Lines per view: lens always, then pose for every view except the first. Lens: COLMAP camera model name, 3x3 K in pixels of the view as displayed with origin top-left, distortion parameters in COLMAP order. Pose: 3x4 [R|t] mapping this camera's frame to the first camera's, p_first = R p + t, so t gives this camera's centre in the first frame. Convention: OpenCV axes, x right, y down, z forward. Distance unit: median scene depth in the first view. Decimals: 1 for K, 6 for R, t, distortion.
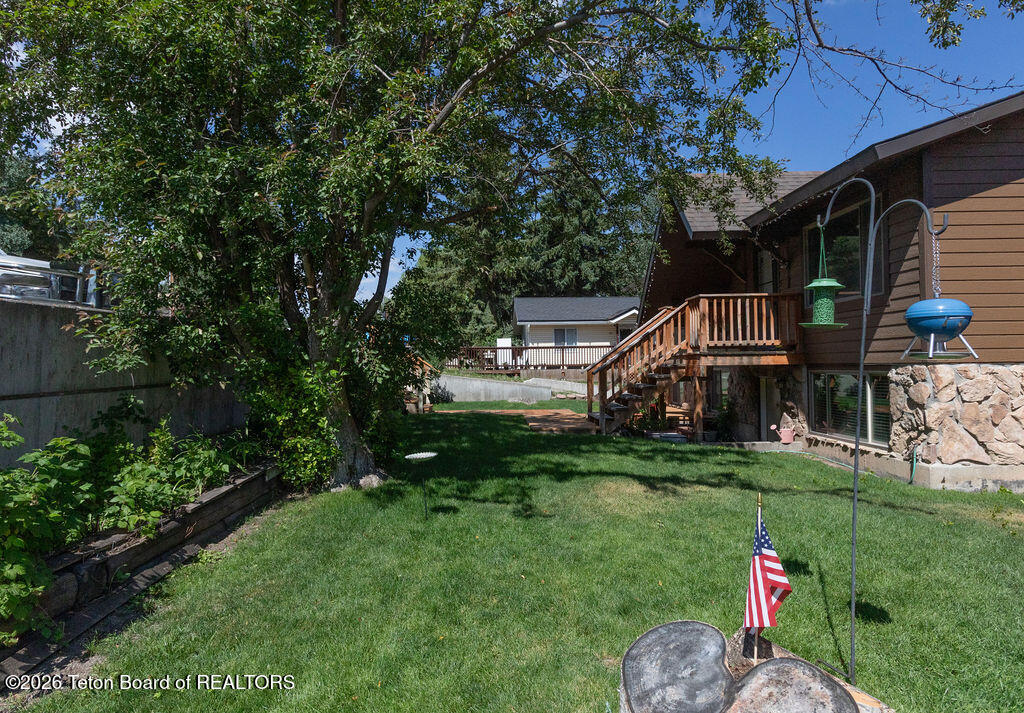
lens RADIAL K [[628.7, 0, 501.3], [0, 628.7, 358.4], [0, 0, 1]] dist [0.002851, 0.006878]
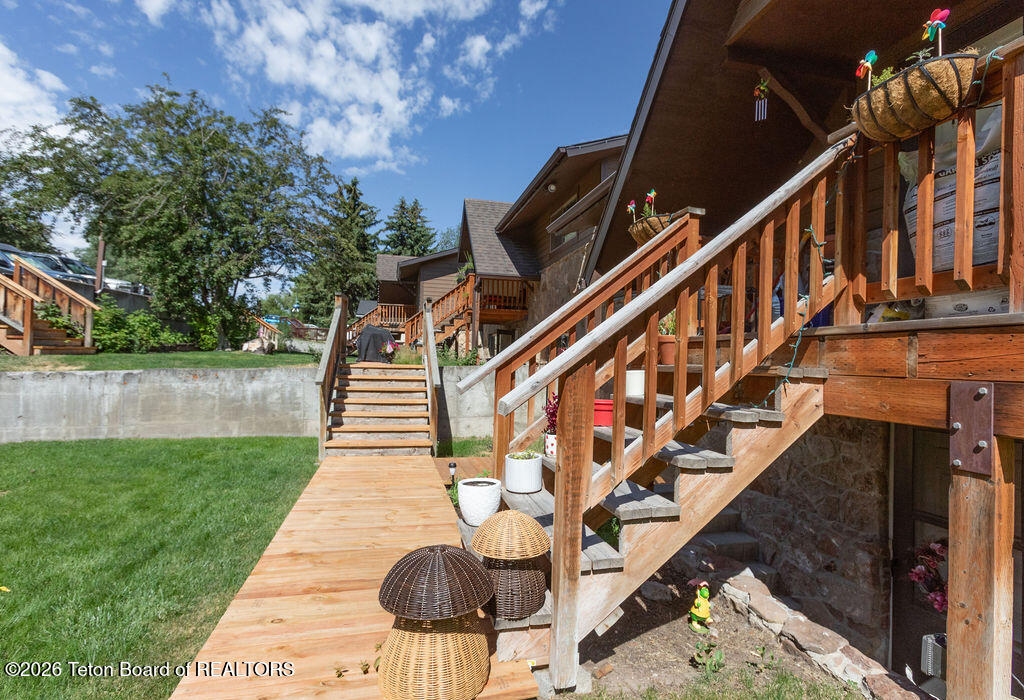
lens RADIAL K [[511.0, 0, 505.7], [0, 511.0, 354.9], [0, 0, 1]] dist [0.001847, 0.000544]
pose [[0.976984, 0.041545, 0.209229, 0.098483], [-0.042646, 0.999090, 0.000750, 0.021674], [-0.209008, -0.009655, 0.977866, -0.293210]]
